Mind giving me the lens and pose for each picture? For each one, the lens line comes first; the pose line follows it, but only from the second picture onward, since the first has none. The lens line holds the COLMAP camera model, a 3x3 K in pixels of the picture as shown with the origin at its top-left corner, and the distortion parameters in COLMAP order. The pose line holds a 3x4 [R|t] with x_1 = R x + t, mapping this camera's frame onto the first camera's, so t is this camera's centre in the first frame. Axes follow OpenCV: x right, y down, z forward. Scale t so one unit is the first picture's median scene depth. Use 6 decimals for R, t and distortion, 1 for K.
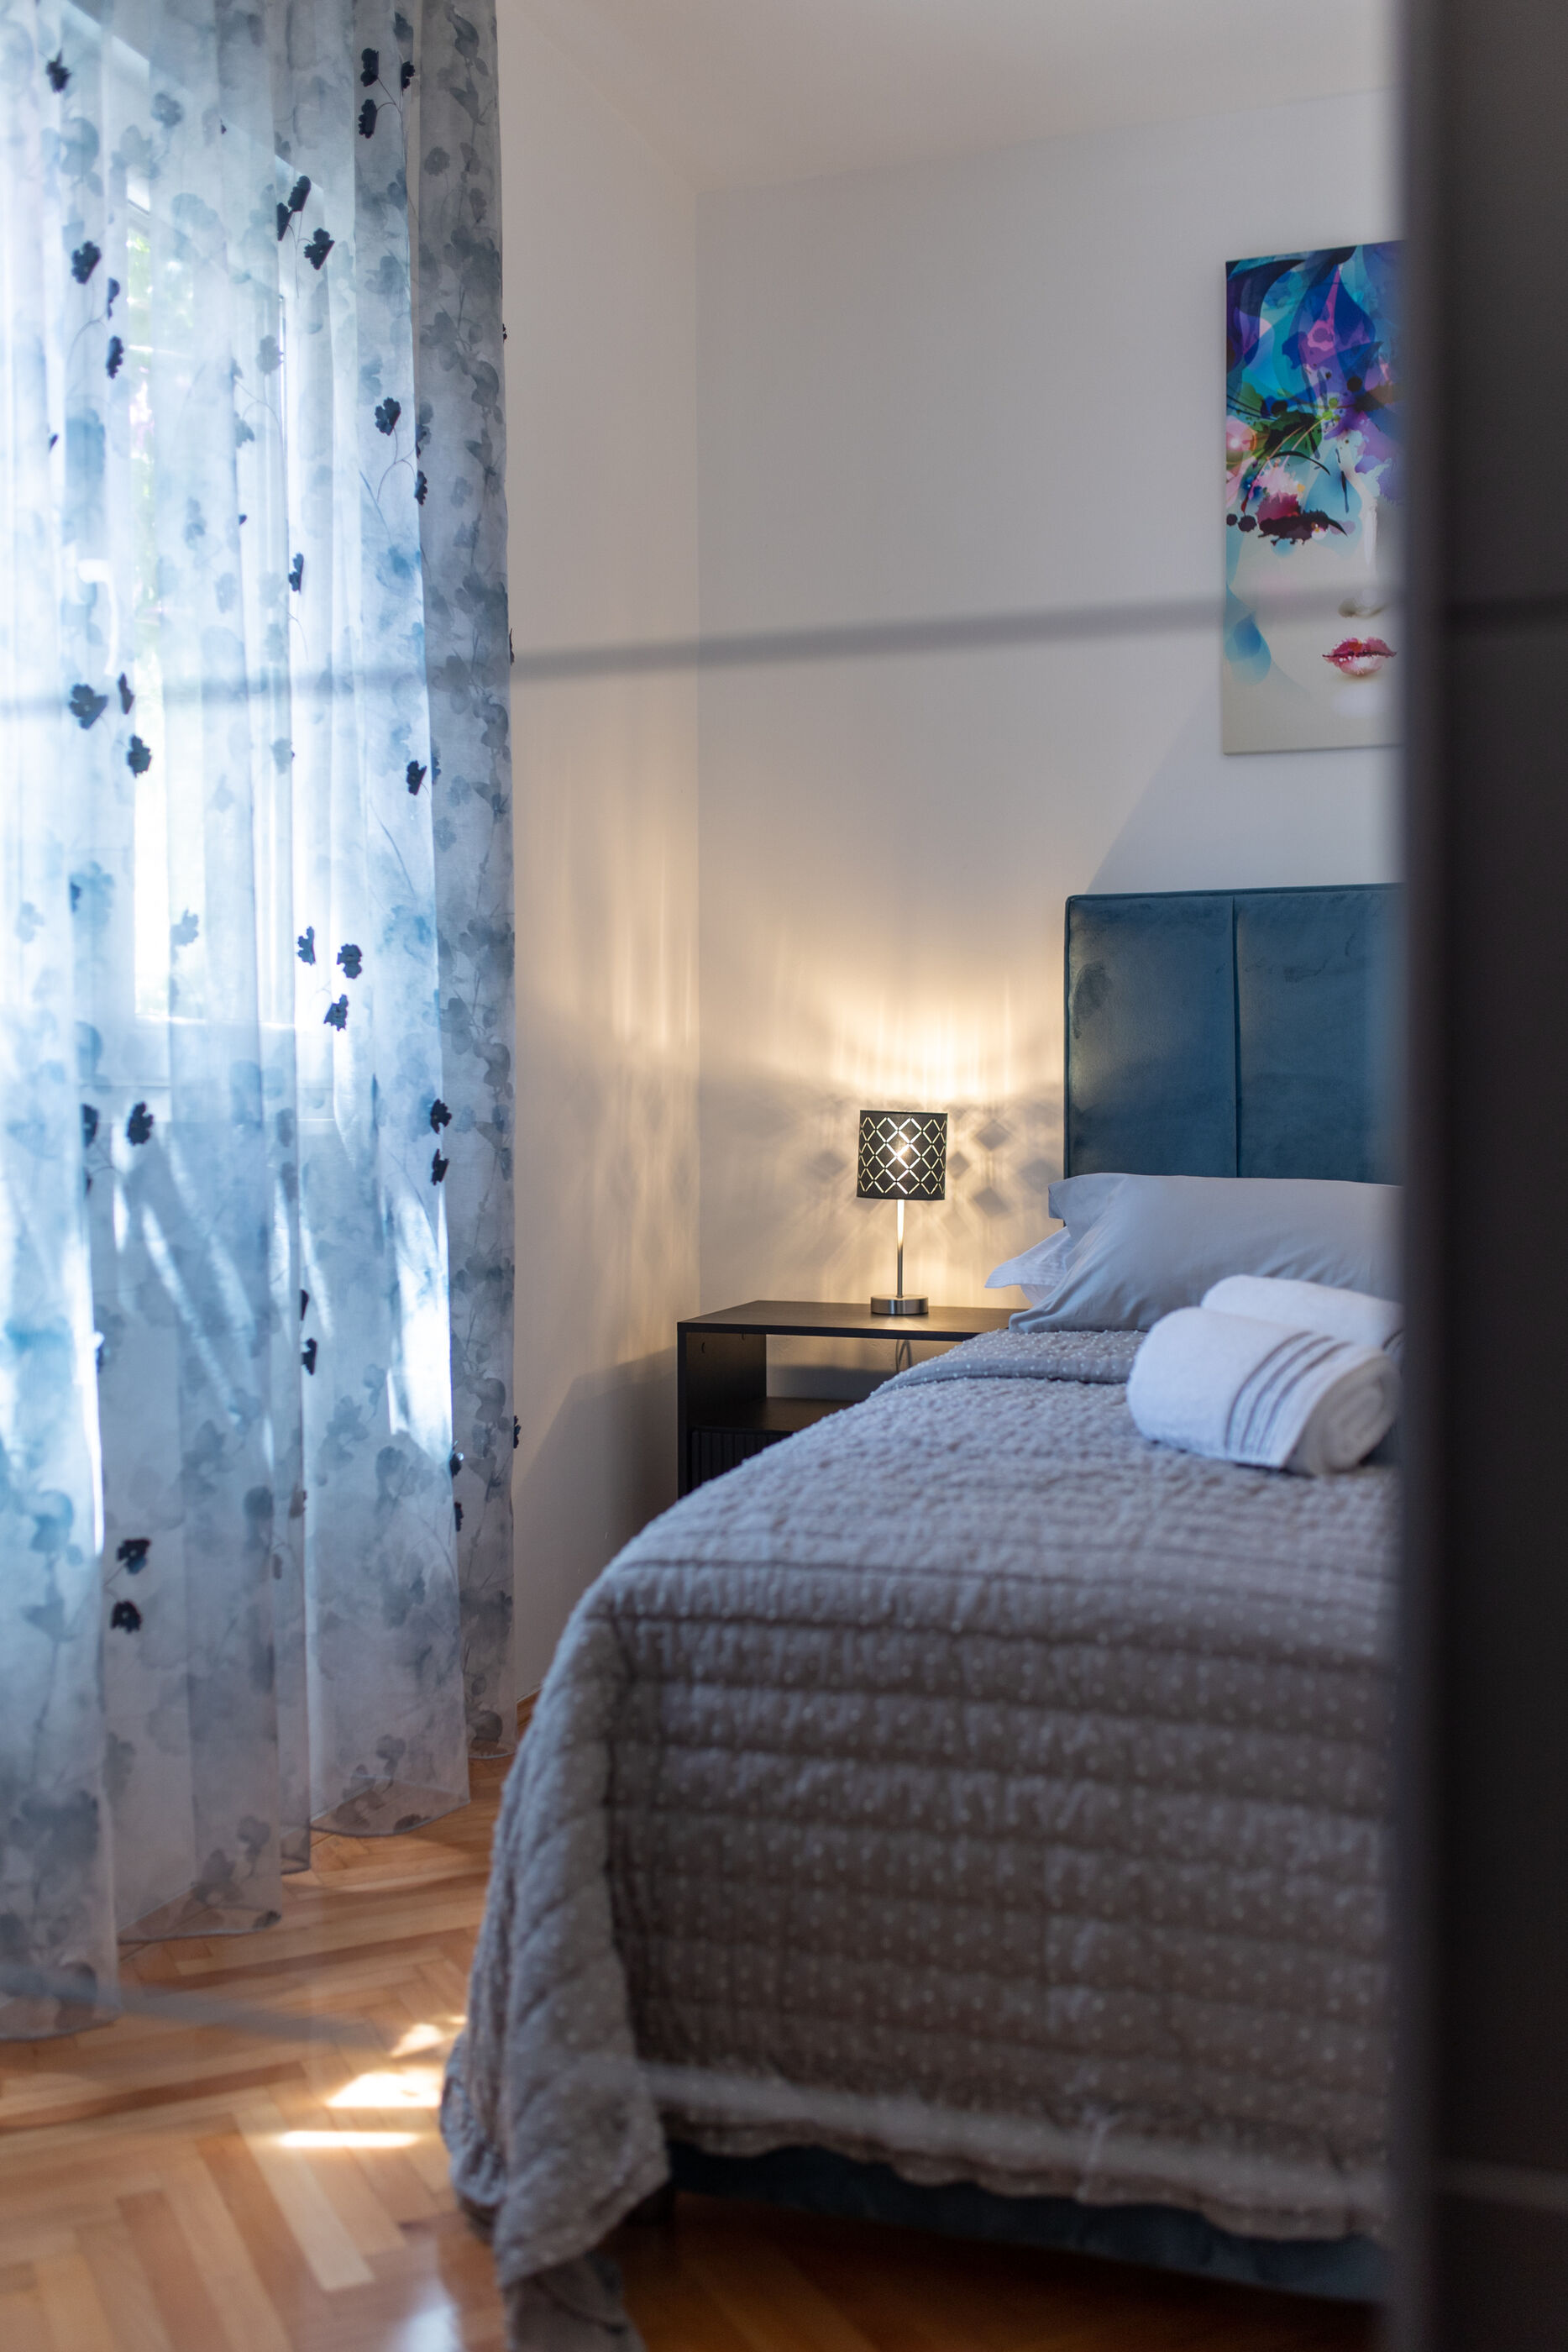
lens RADIAL K [[2228.5, 0, 784.0], [0, 2228.5, 1176.0], [0, 0, 1]] dist [-0.001208, 0.006241]
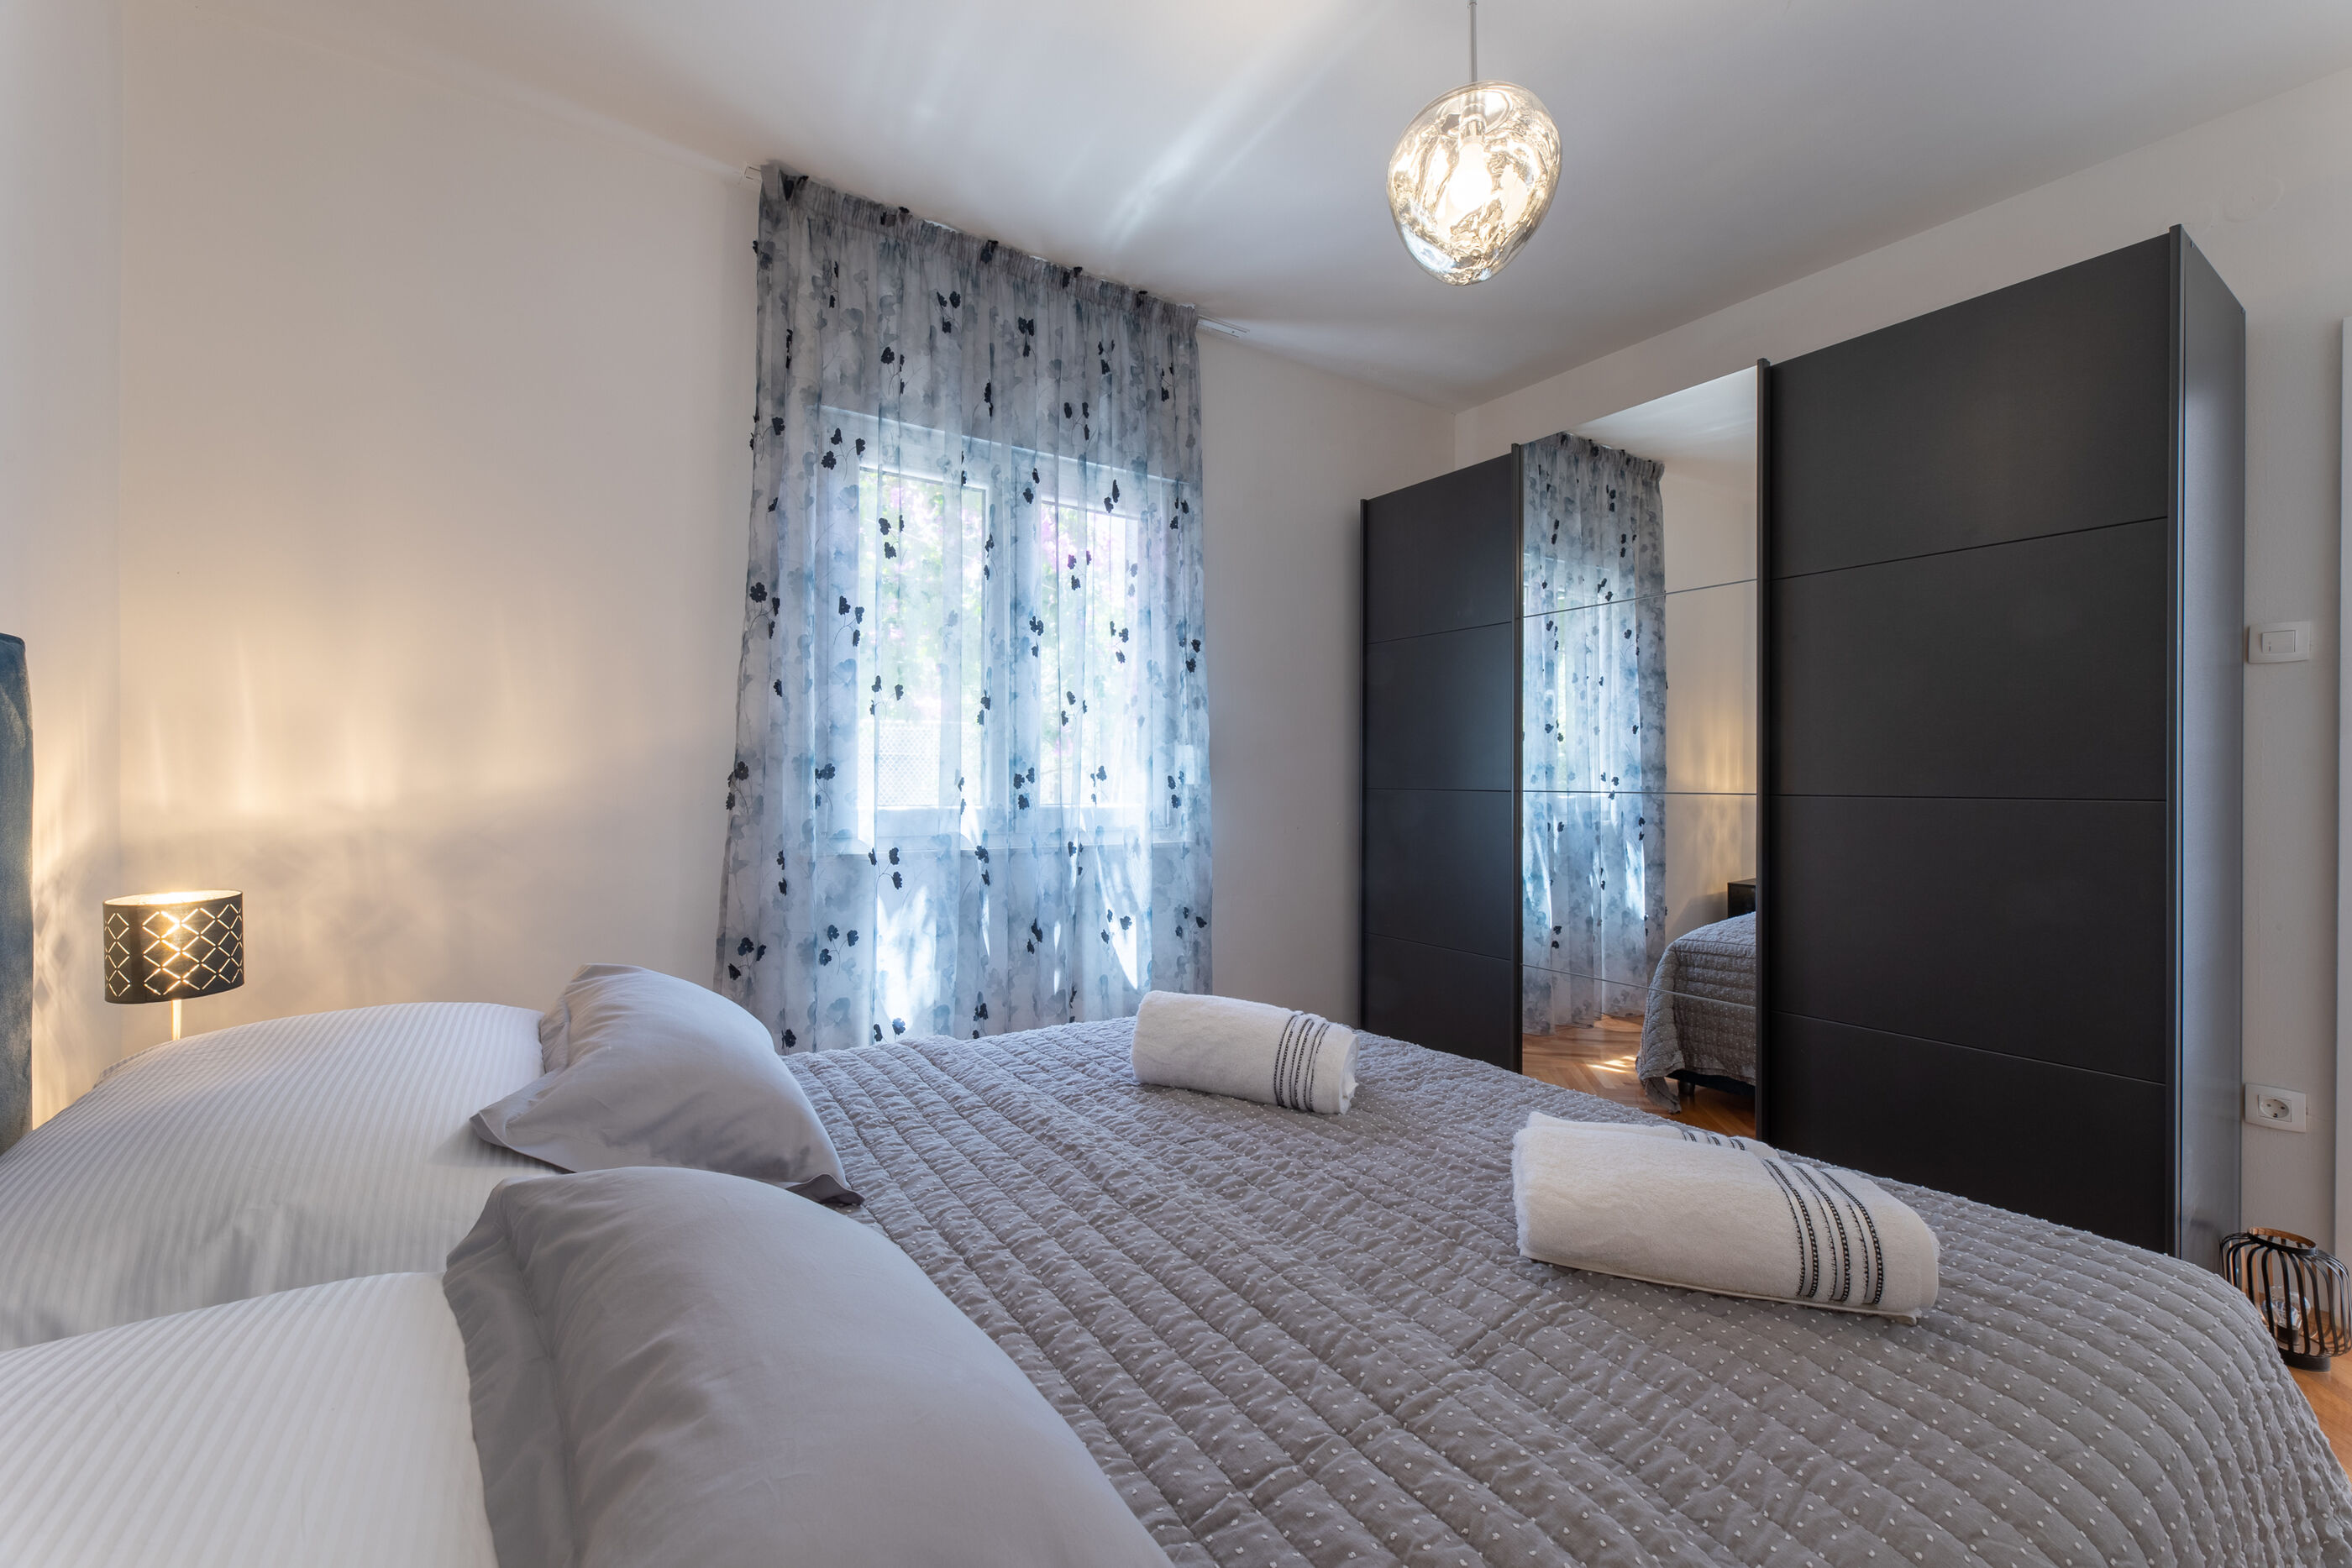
lens RADIAL K [[946.4, 0, 1206.9], [0, 946.4, 771.2], [0, 0, 1]] dist [0.001349, 0.000066]
pose [[0.820603, 0.002165, -0.571495, 0.151860], [-0.019070, 0.999540, -0.023596, -0.060960], [0.571181, 0.030262, 0.820266, -0.702796]]
